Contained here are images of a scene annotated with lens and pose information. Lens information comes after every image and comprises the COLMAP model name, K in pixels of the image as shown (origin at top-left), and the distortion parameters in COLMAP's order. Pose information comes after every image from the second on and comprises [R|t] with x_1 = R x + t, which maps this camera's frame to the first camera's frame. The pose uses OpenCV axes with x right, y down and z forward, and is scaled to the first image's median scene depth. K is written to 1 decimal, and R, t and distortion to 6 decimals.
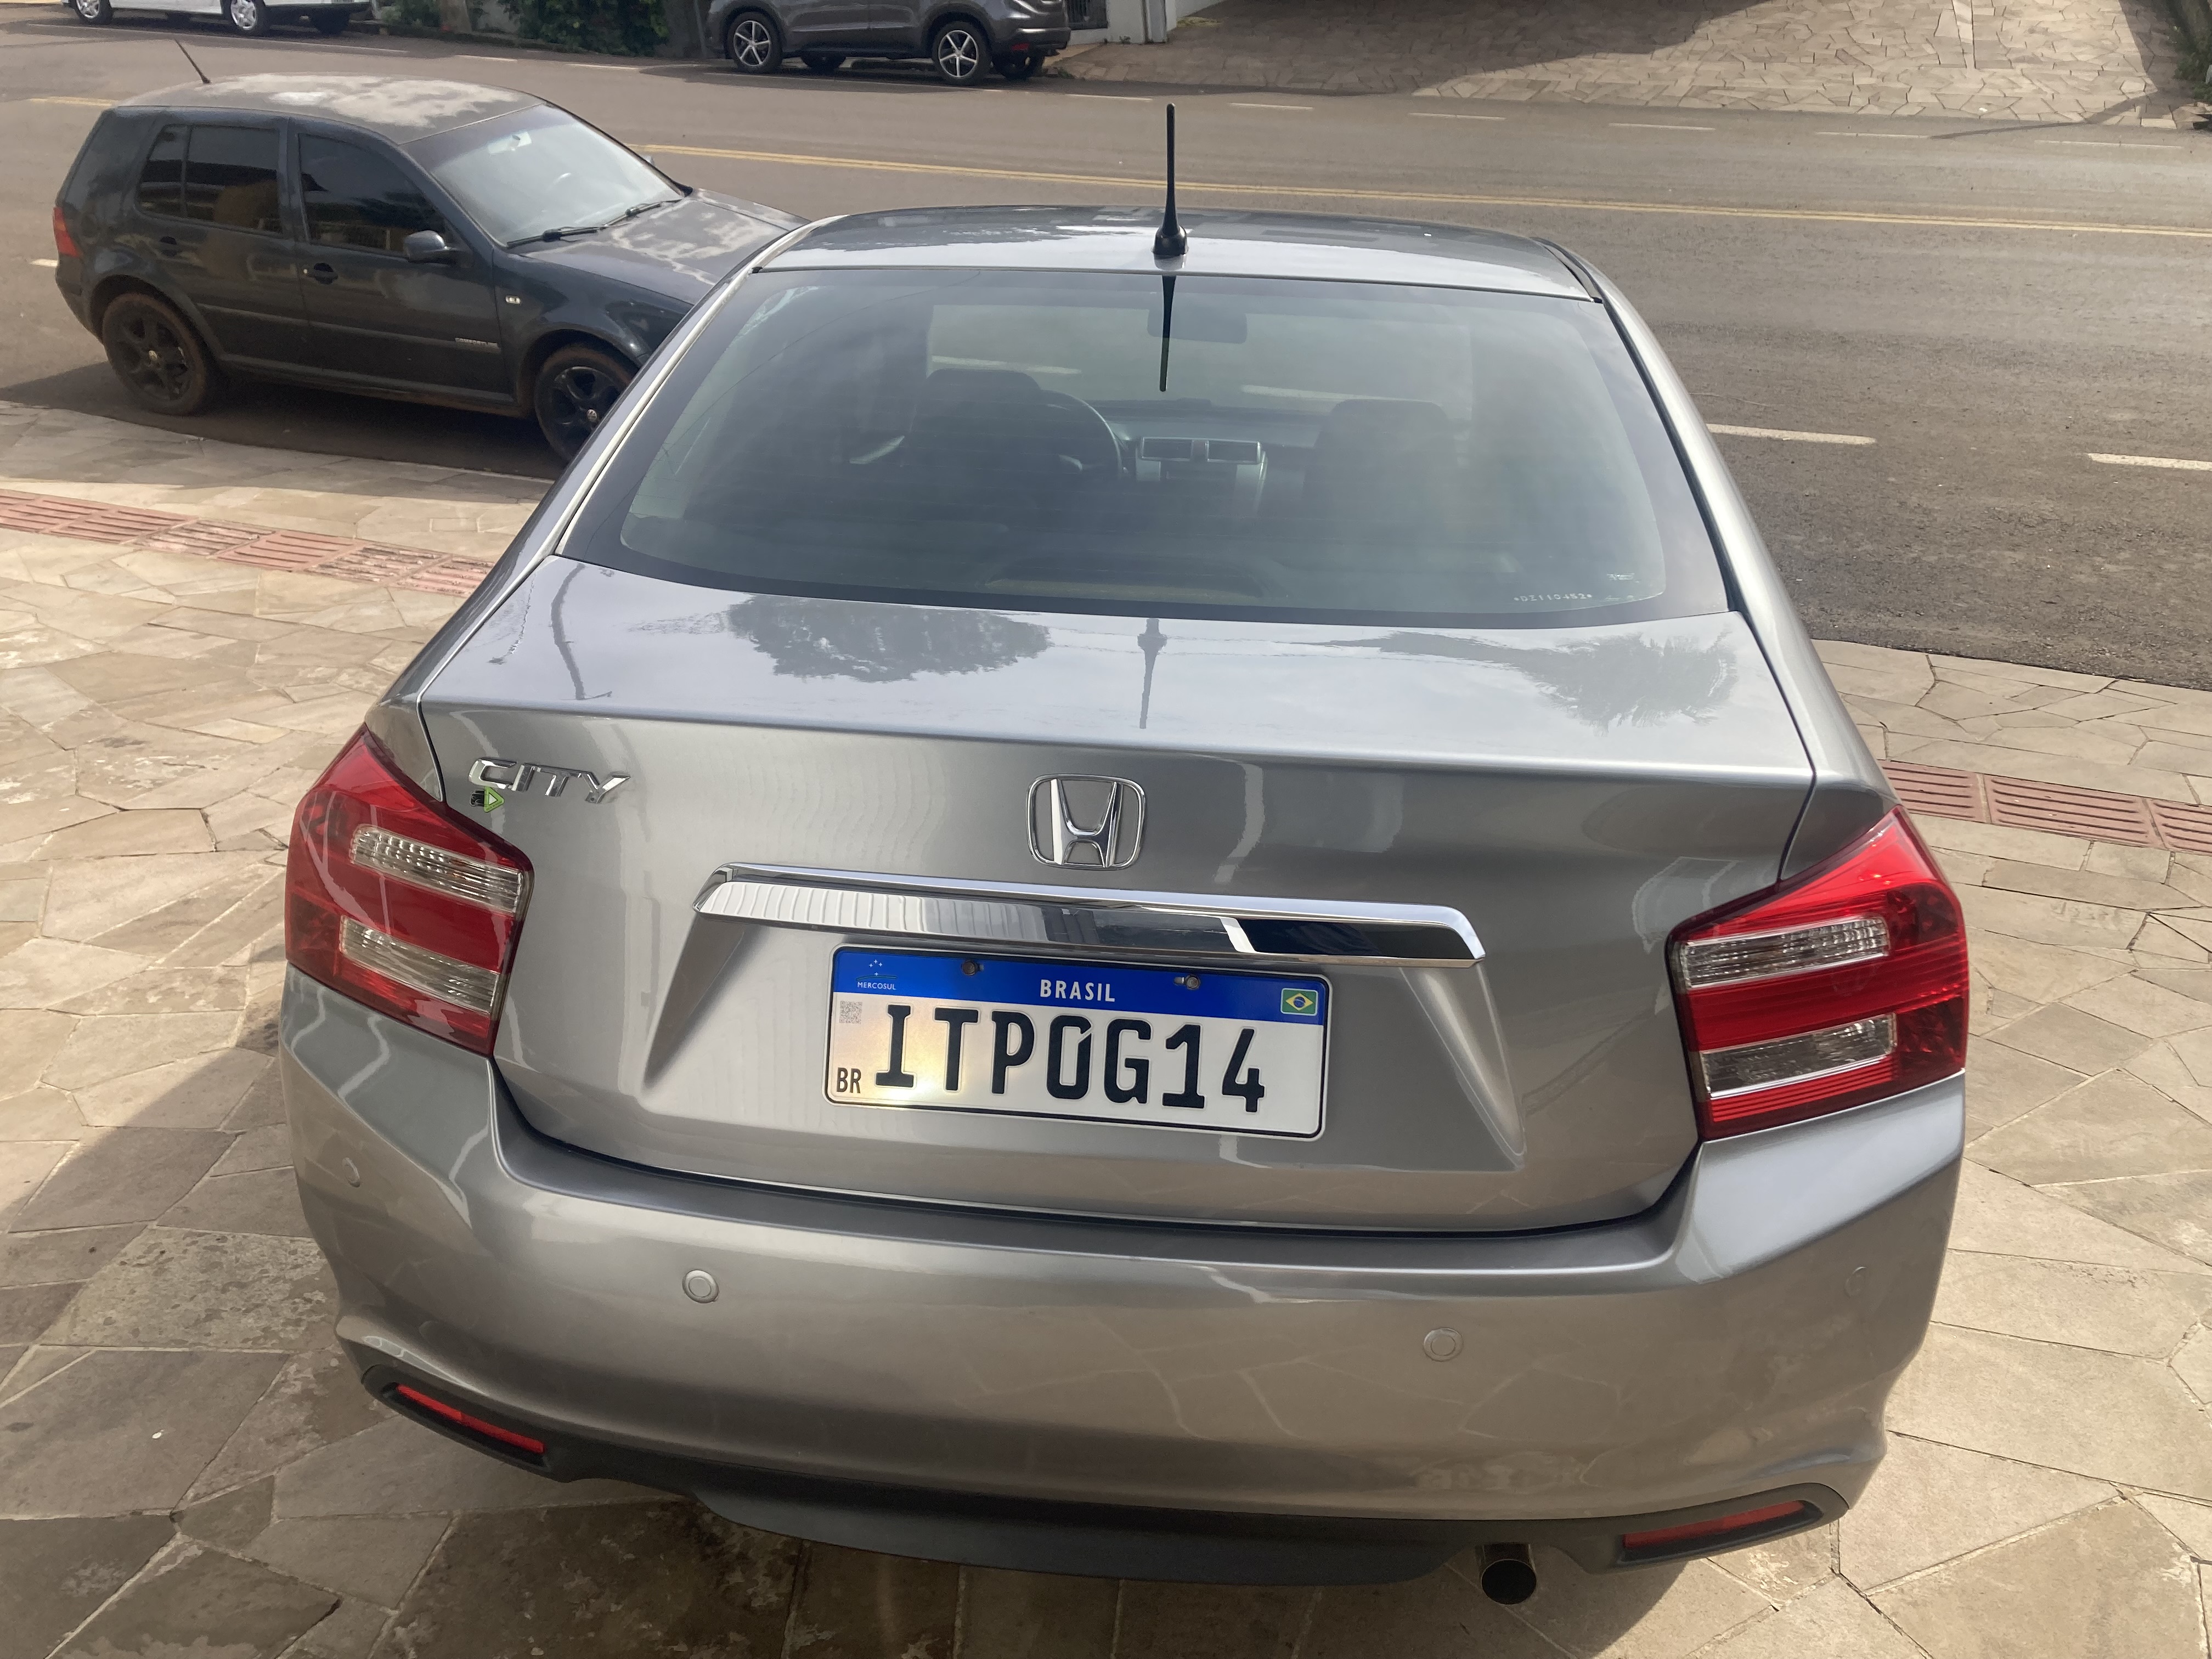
lens RADIAL K [[1835.9, 0, 1090.1], [0, 1835.9, 830.3], [0, 0, 1]] dist [0.036299, -0.029061]
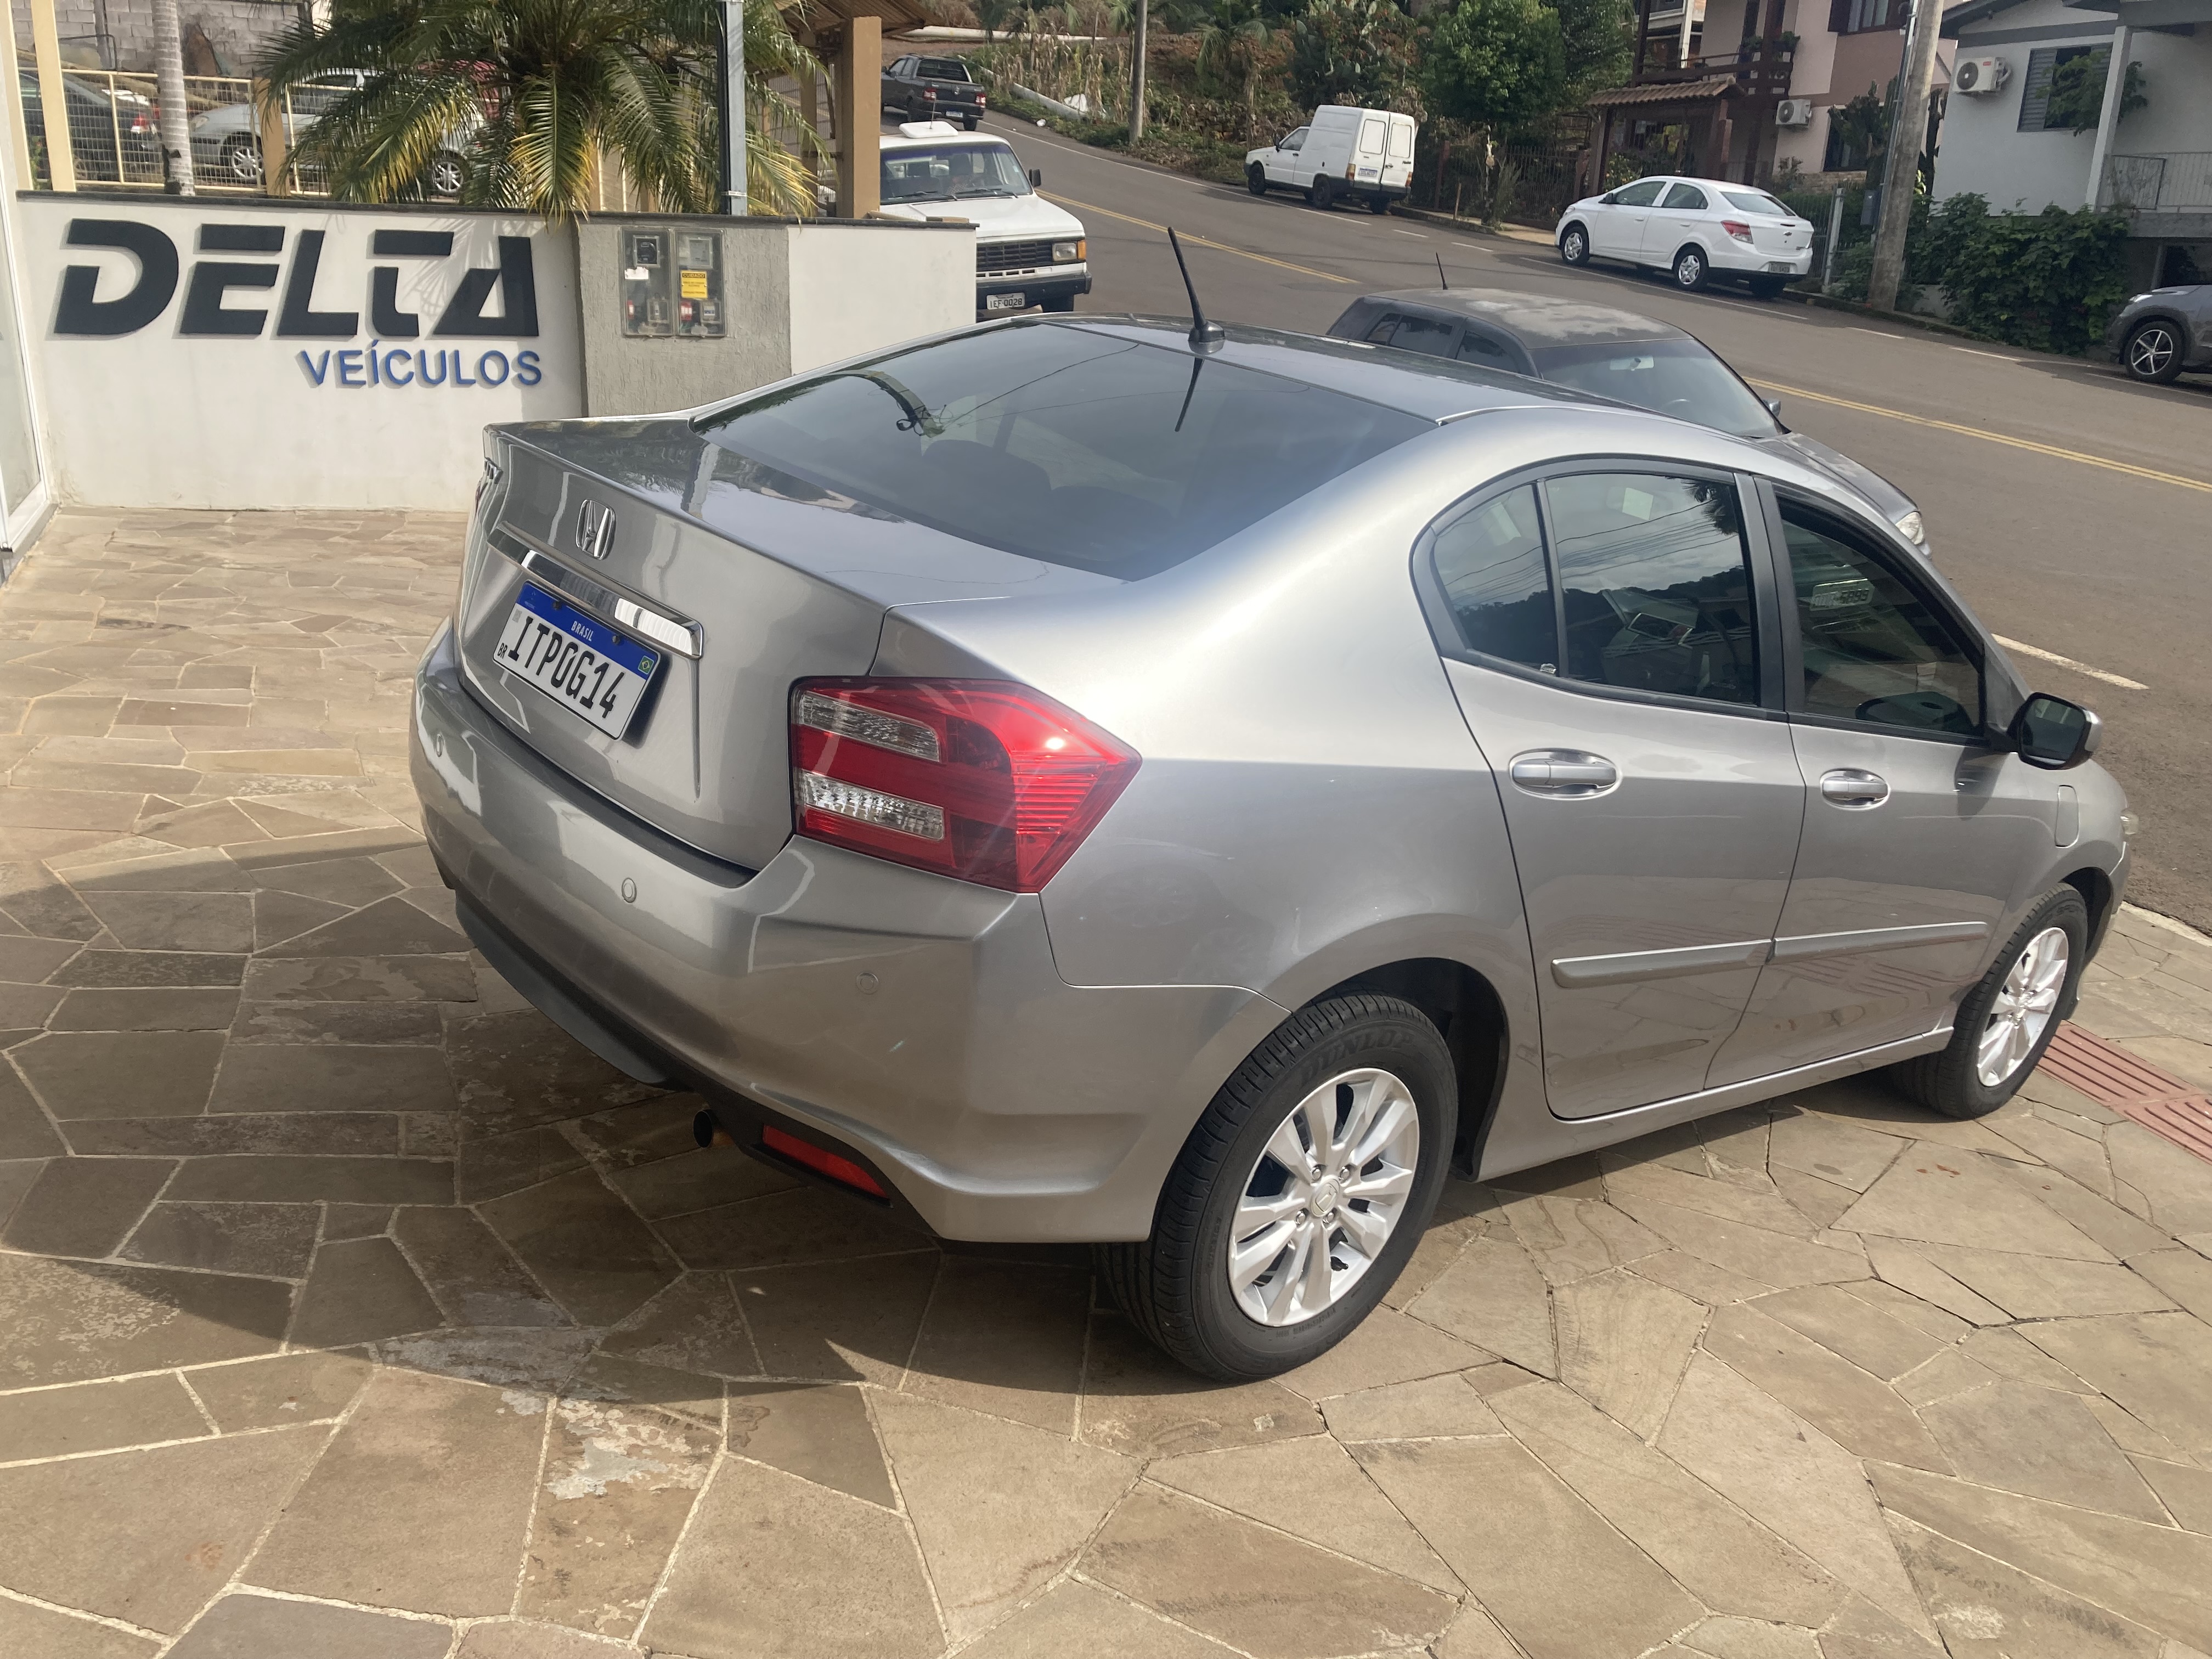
lens RADIAL K [[1835.9, 0, 1090.1], [0, 1835.9, 830.3], [0, 0, 1]] dist [0.036299, -0.029061]
pose [[0.712998, 0.305198, -0.631259, 0.811281], [-0.386809, 0.922117, 0.008926, 0.033000], [0.584819, 0.237812, 0.775521, -0.010438]]
